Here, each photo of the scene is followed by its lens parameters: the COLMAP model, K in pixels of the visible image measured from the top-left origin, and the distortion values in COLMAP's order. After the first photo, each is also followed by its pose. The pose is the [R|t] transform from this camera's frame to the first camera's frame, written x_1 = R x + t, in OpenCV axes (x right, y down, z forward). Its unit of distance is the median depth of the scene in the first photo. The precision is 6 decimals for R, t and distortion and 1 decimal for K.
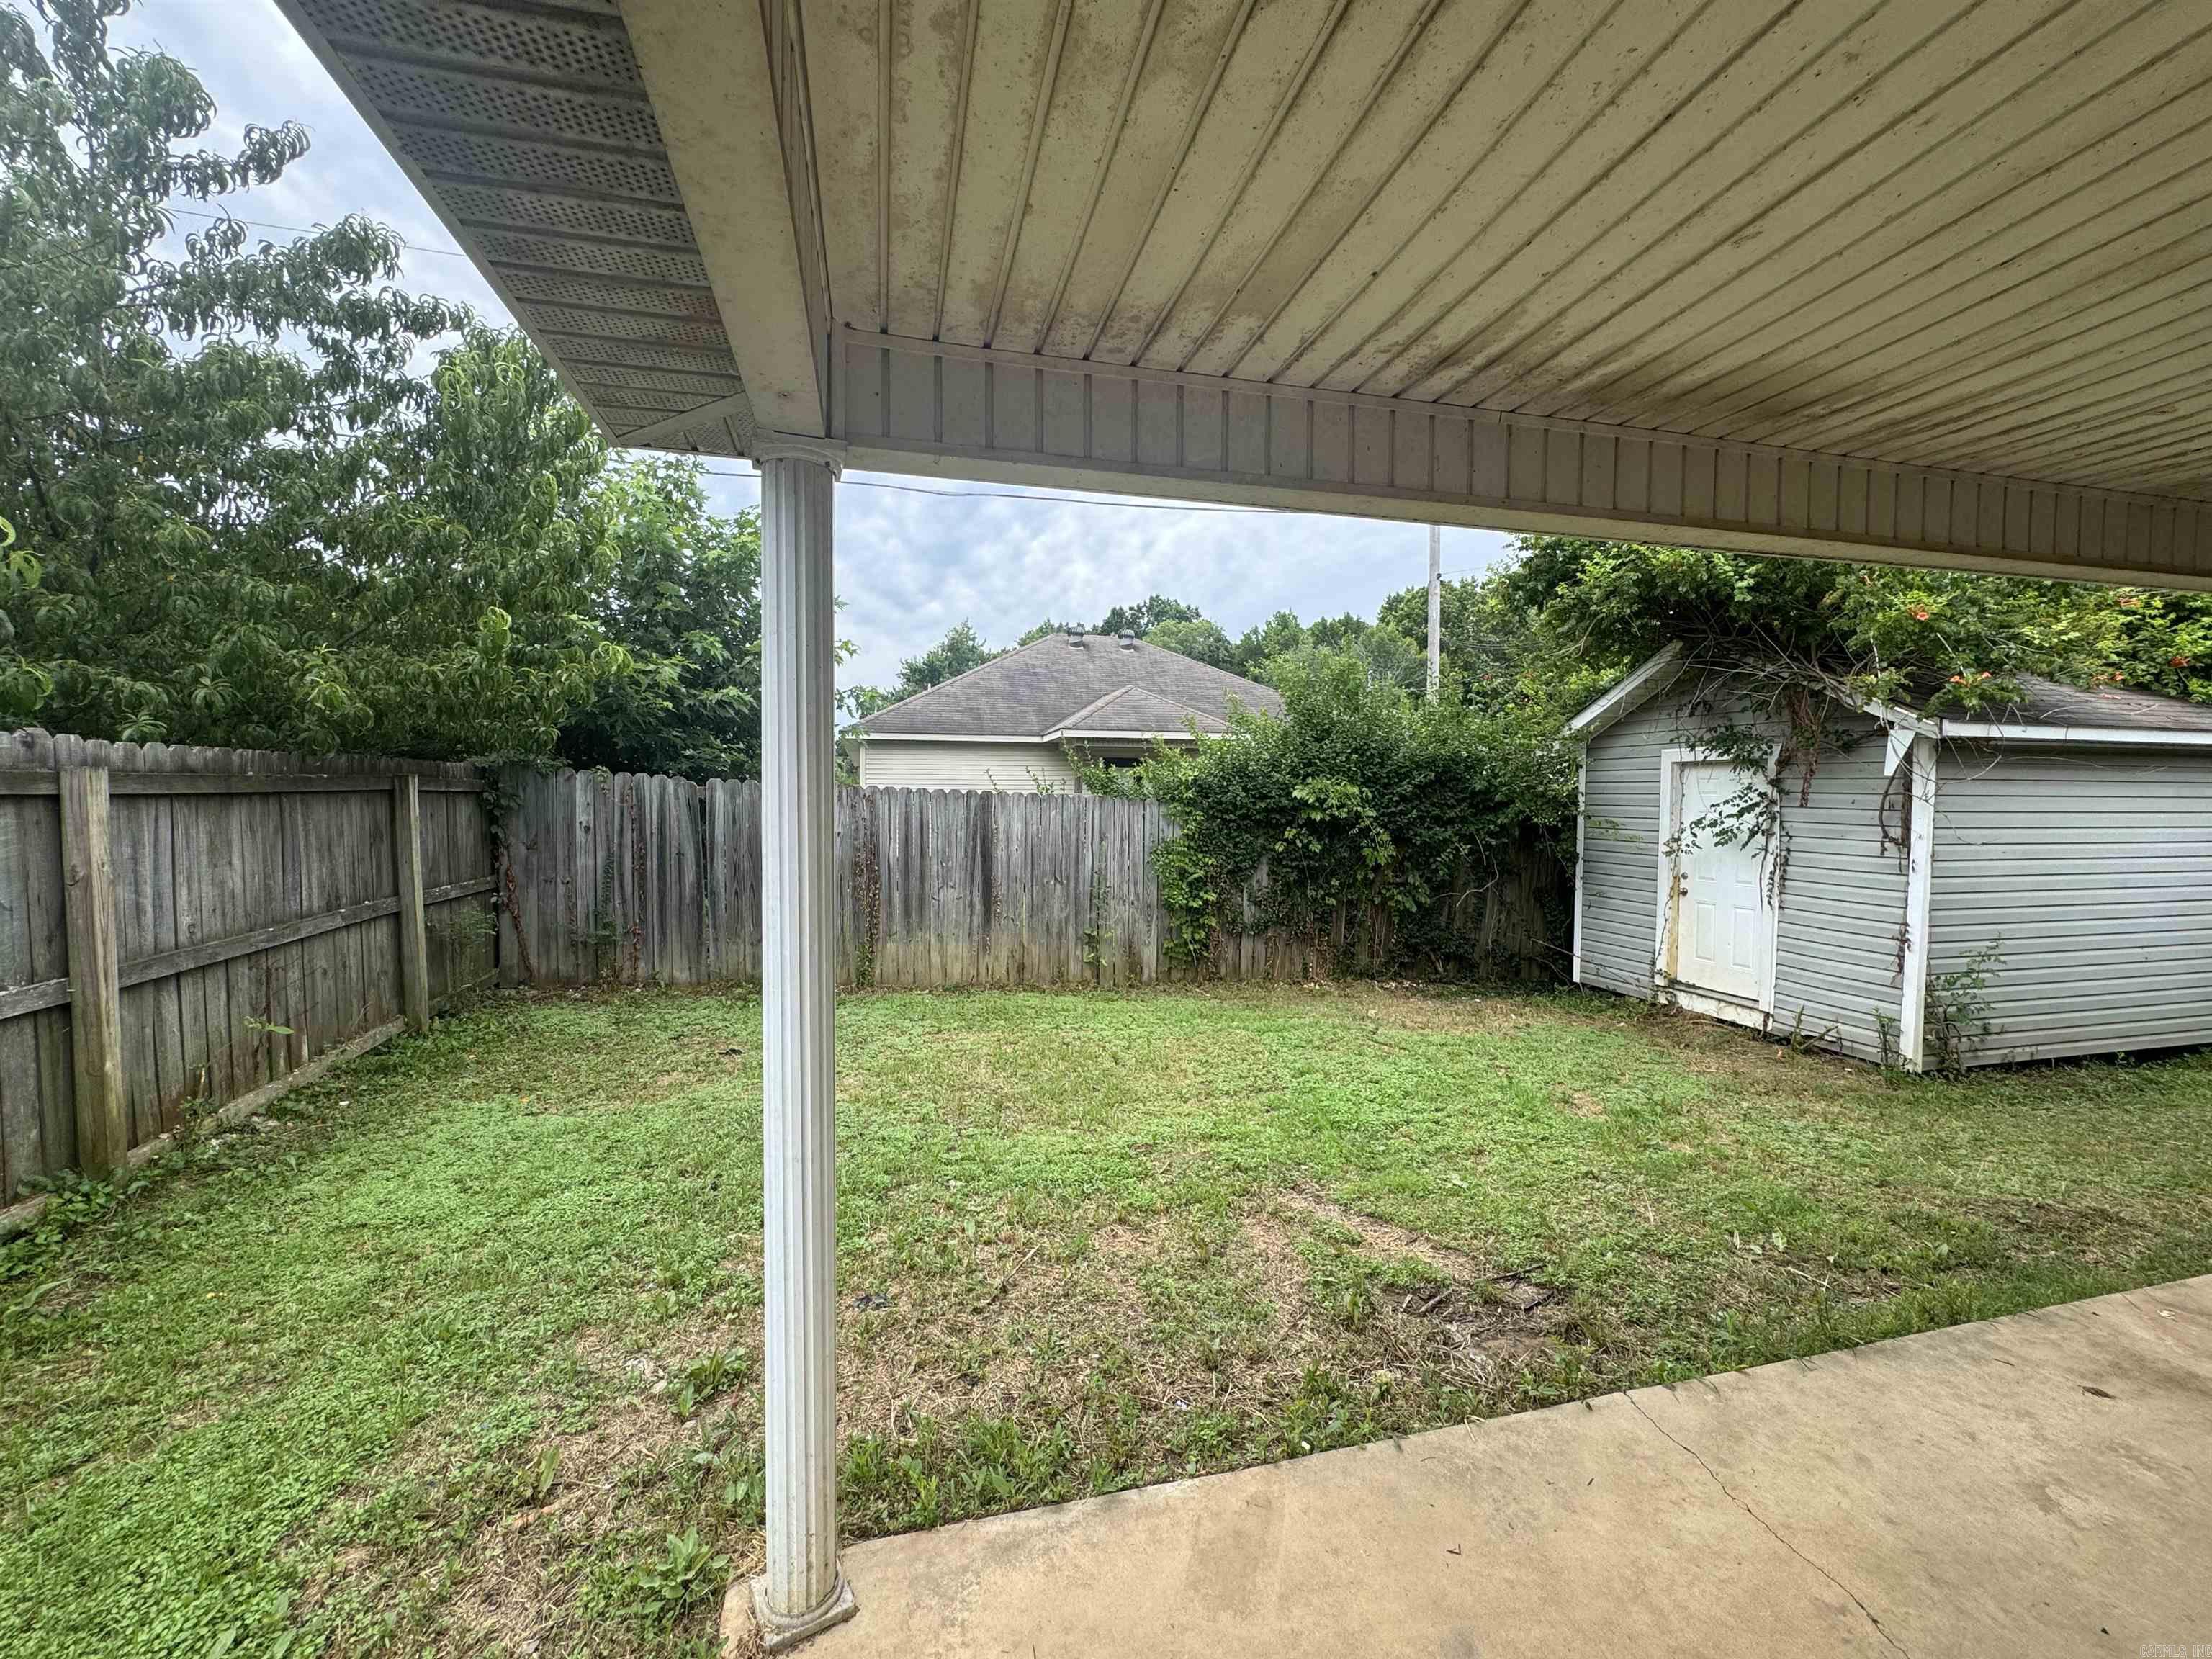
lens RADIAL K [[878.1, 0, 1105.5], [0, 878.1, 831.6], [0, 0, 1]] dist [-0.002830, -0.000299]
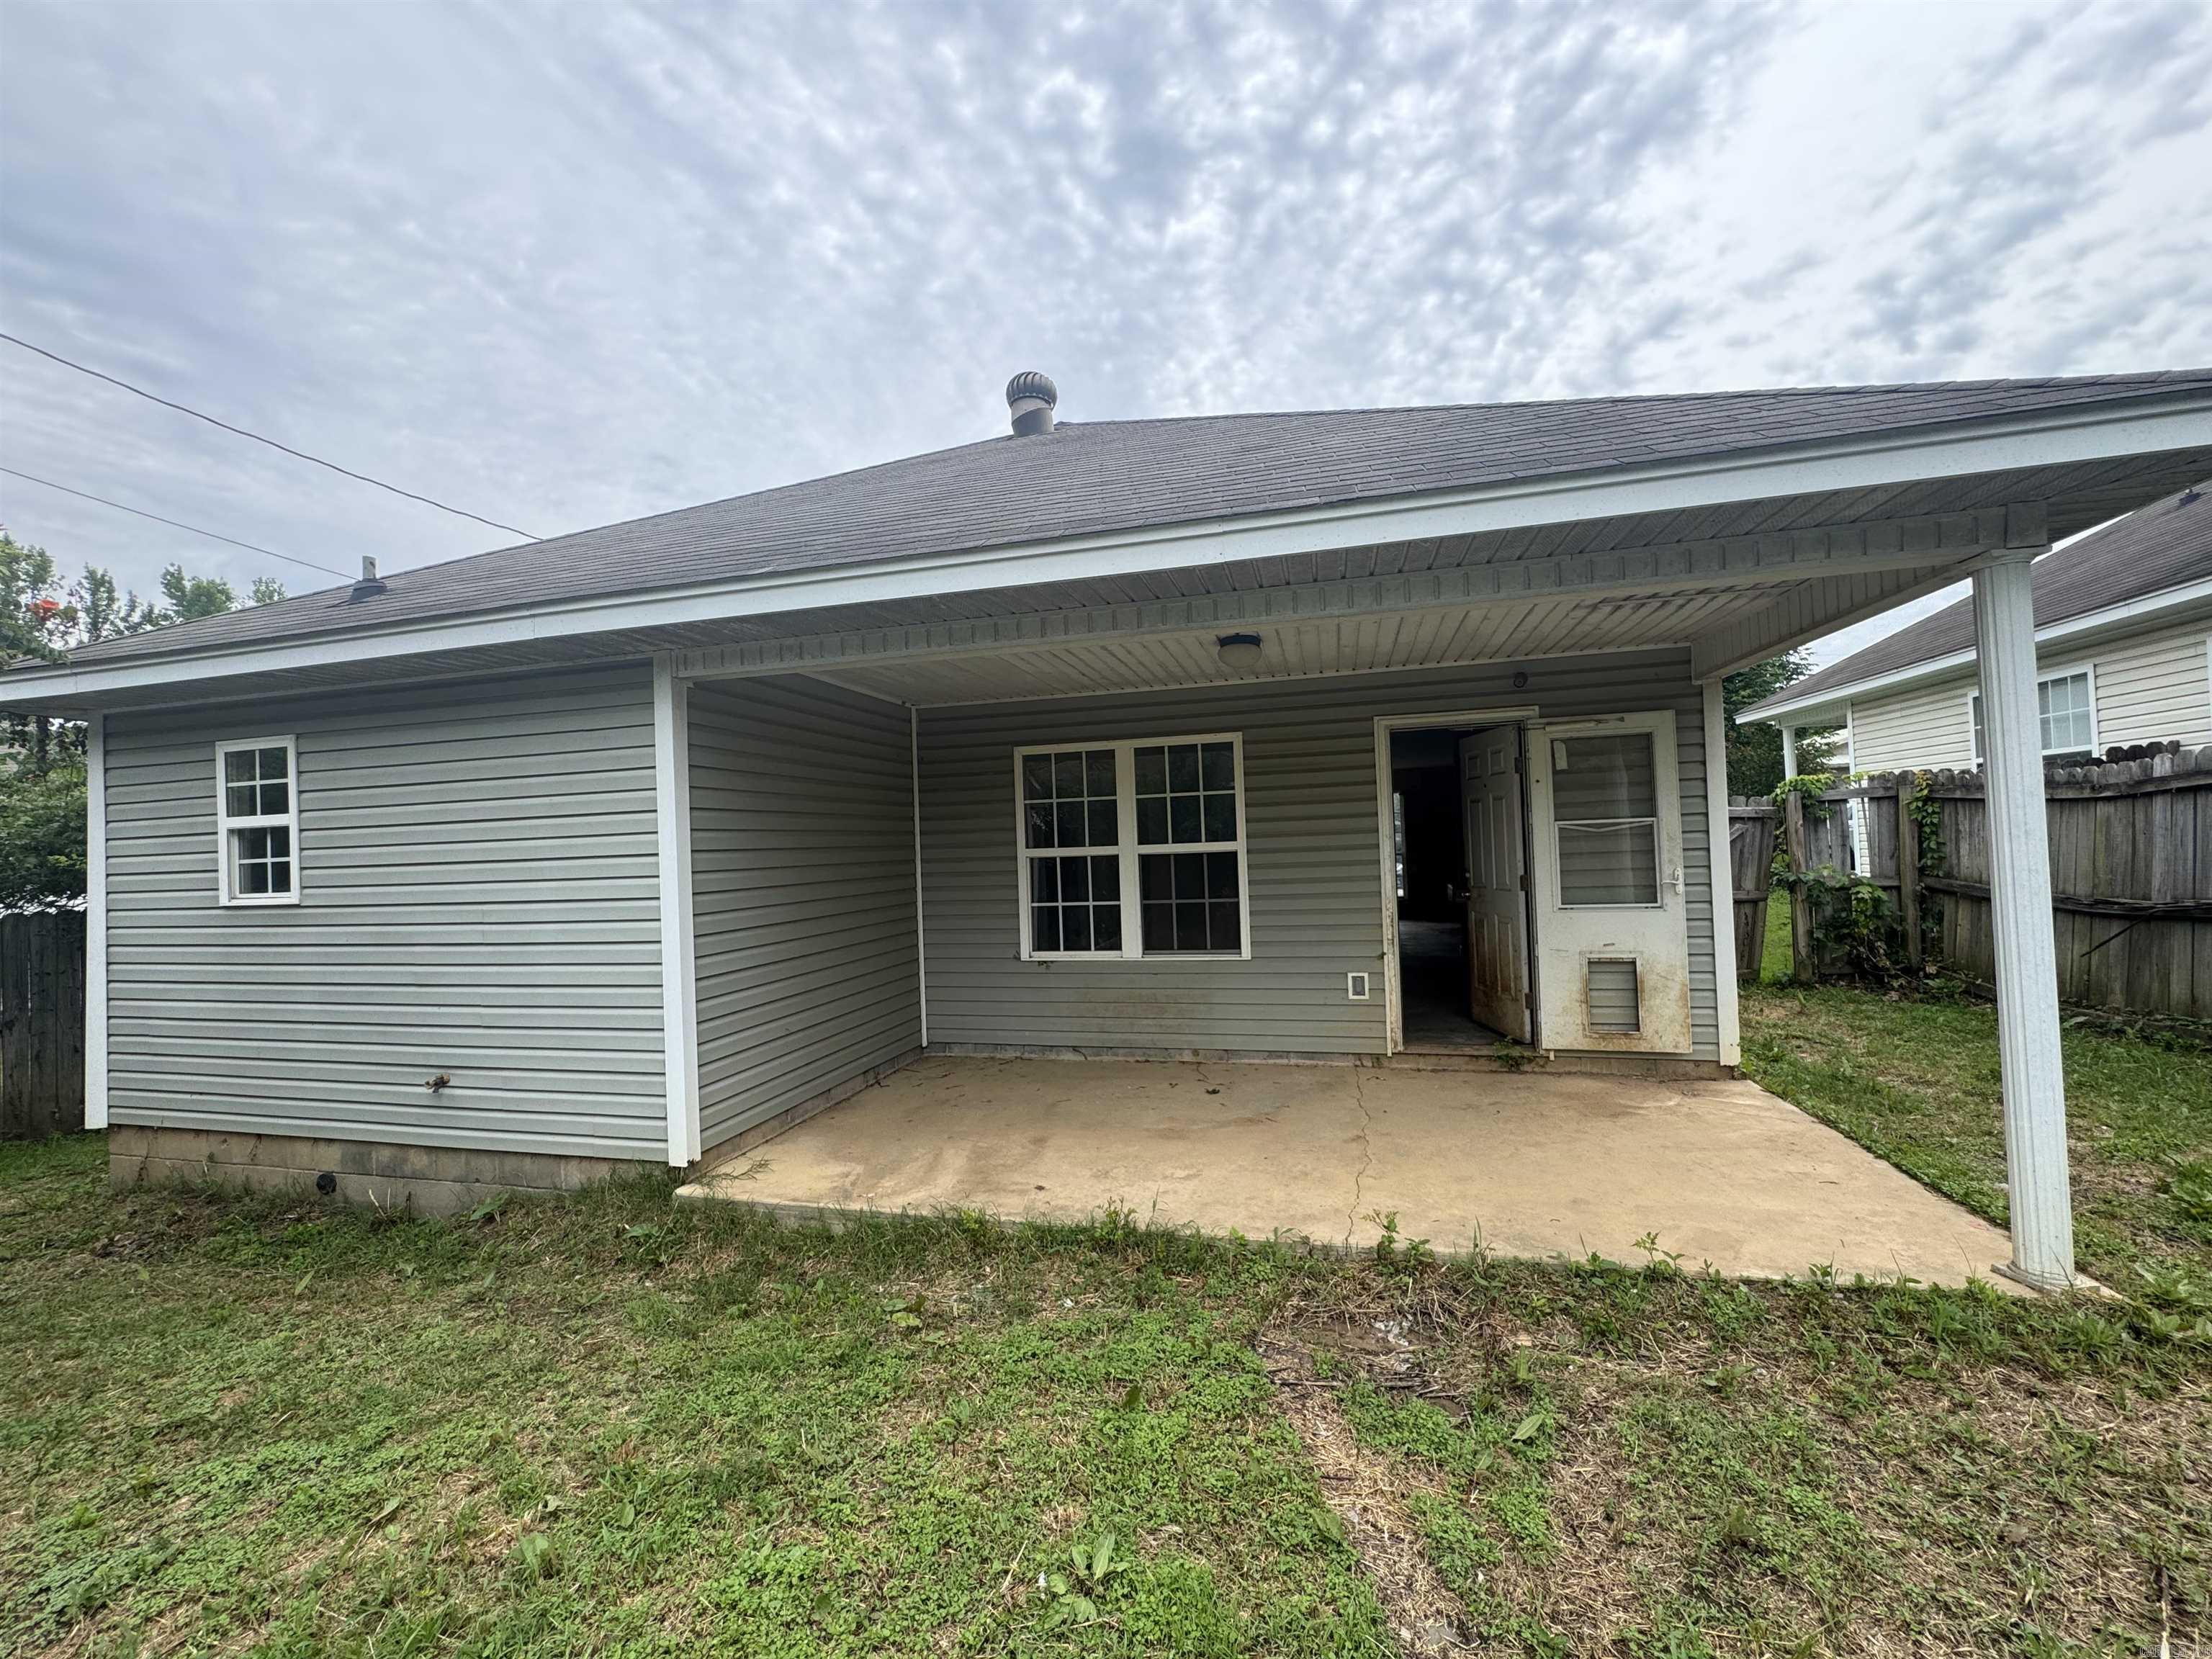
lens RADIAL K [[878.1, 0, 1105.5], [0, 878.1, 831.6], [0, 0, 1]] dist [-0.002830, -0.000299]
pose [[-0.880022, 0.038055, 0.473406, 0.082038], [0.051199, 0.998577, 0.014903, -0.003148], [-0.472165, 0.037353, -0.880718, 0.704000]]
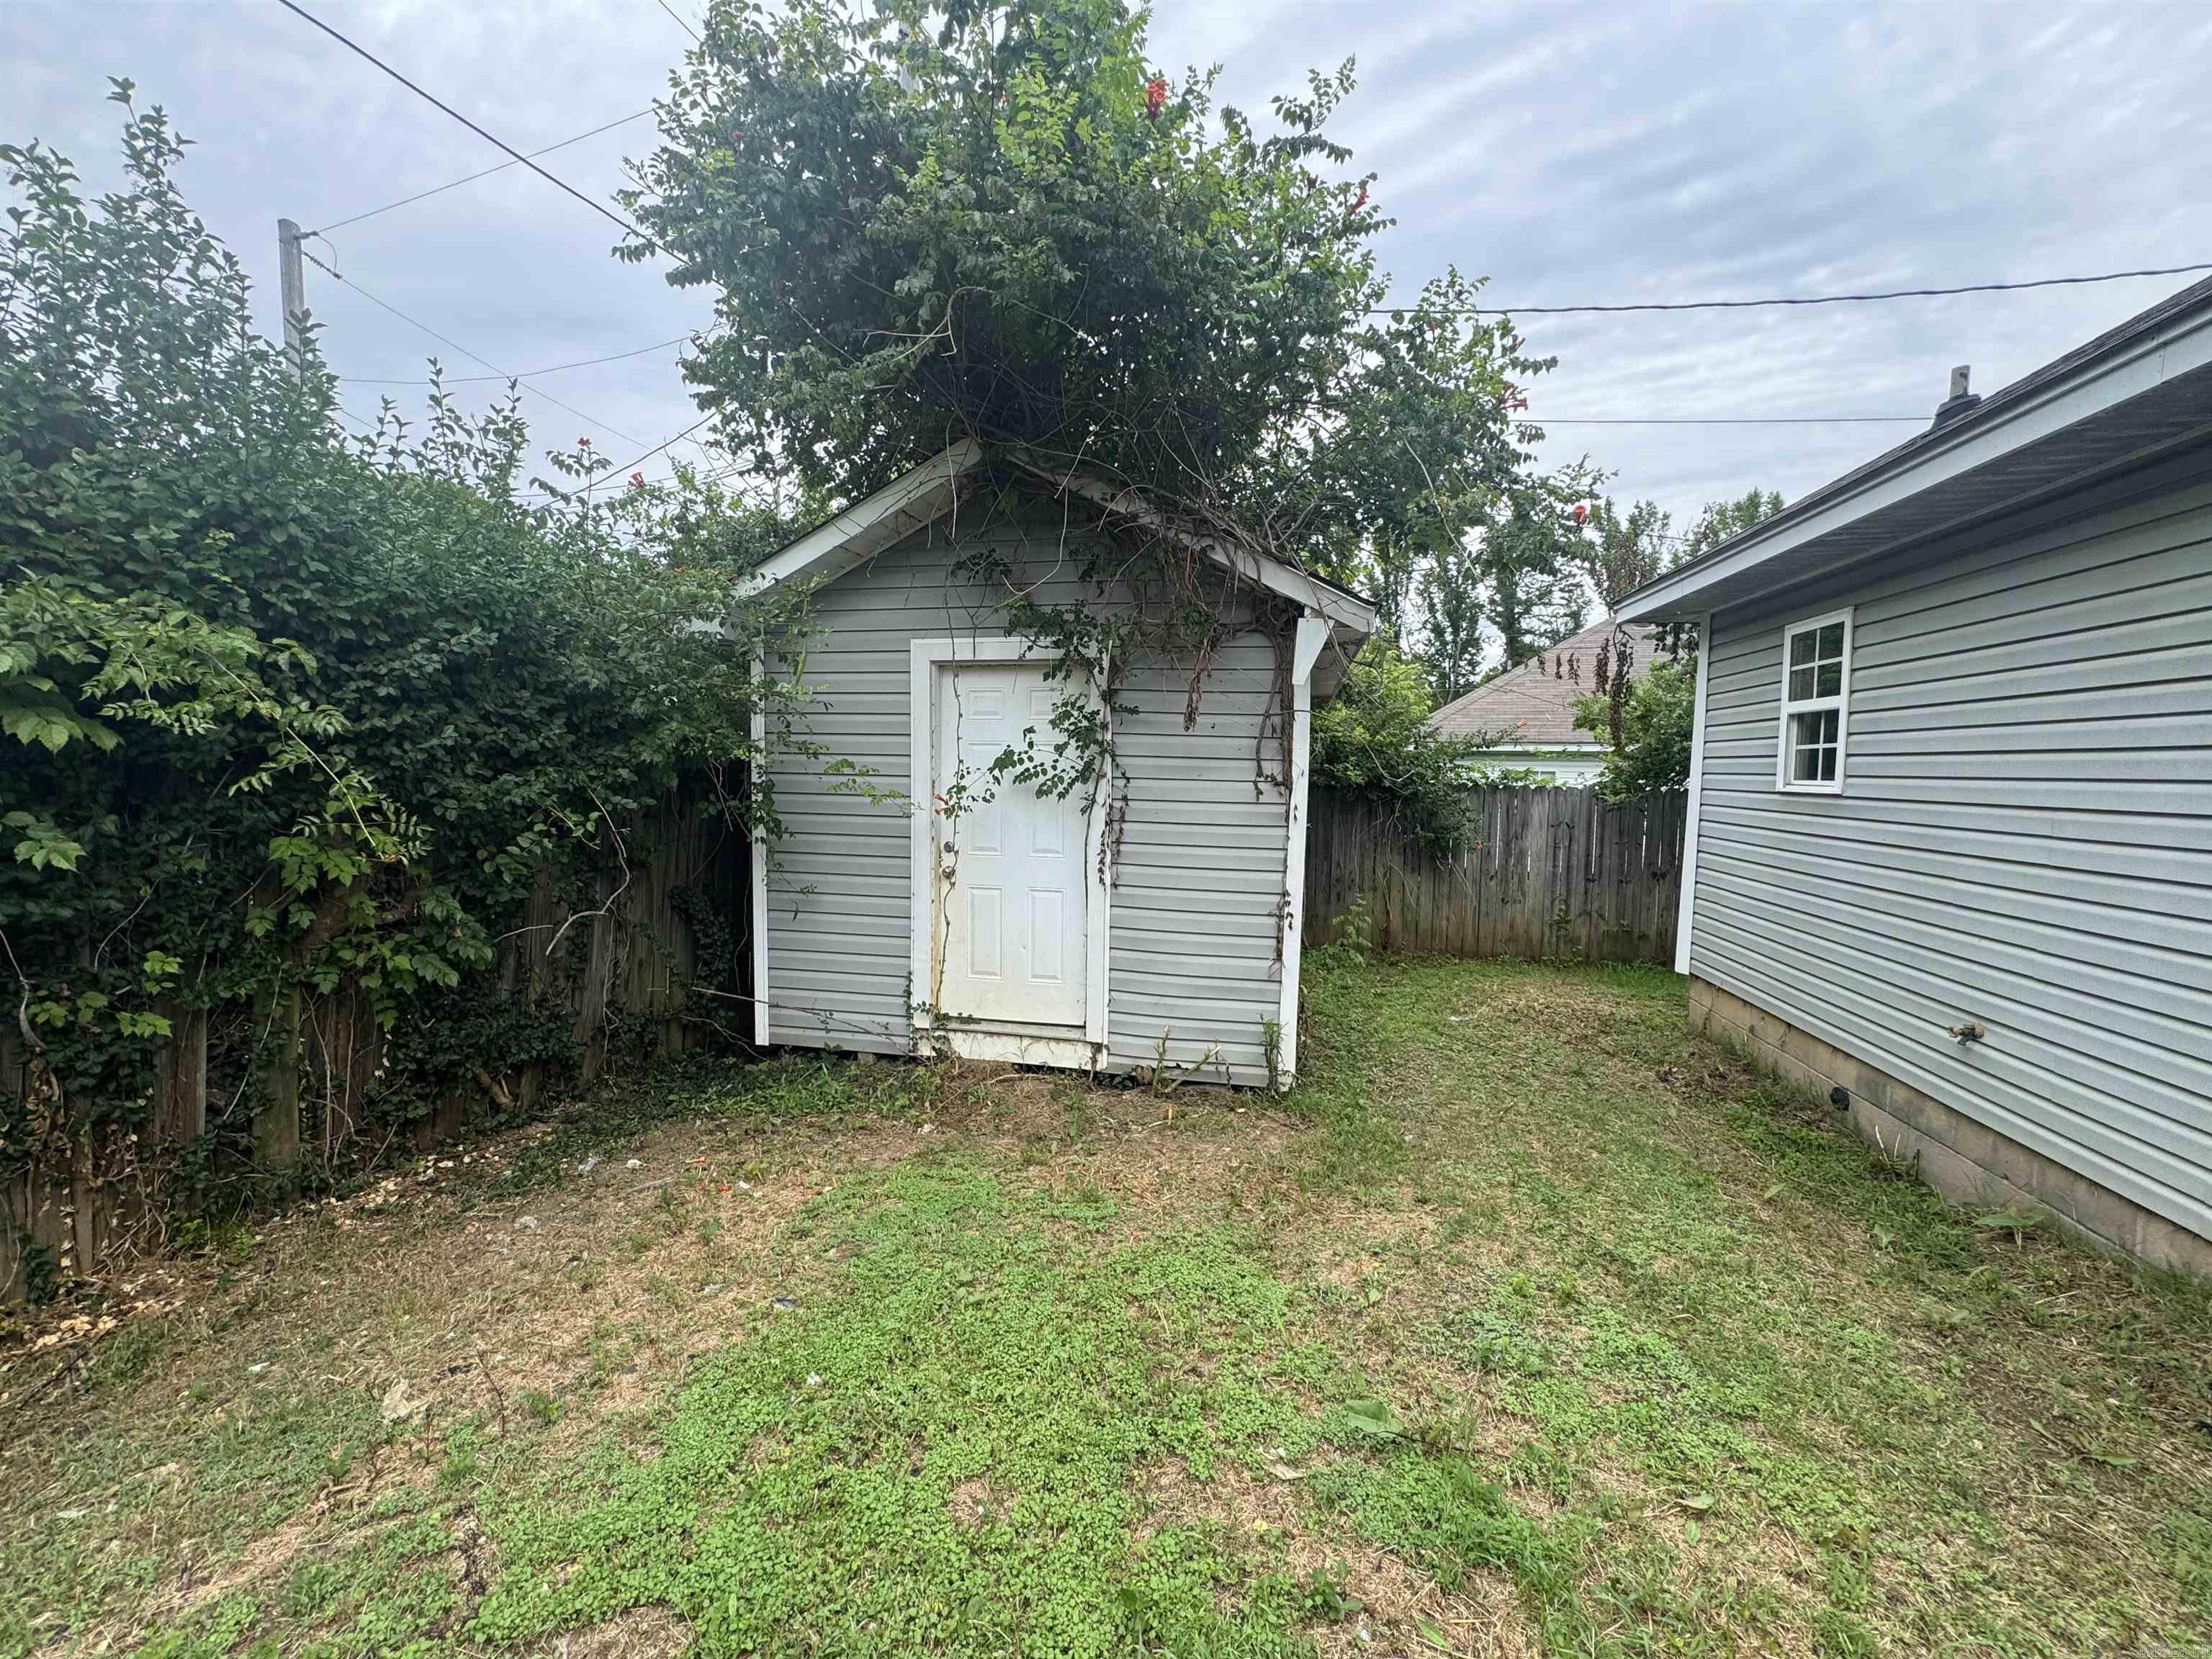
lens RADIAL K [[878.1, 0, 1105.5], [0, 878.1, 831.6], [0, 0, 1]] dist [-0.002830, -0.000299]
pose [[0.438245, -0.064170, 0.896562, 0.148103], [0.025931, 0.997936, 0.058750, 0.005314], [-0.898481, -0.002498, 0.439005, 0.620862]]
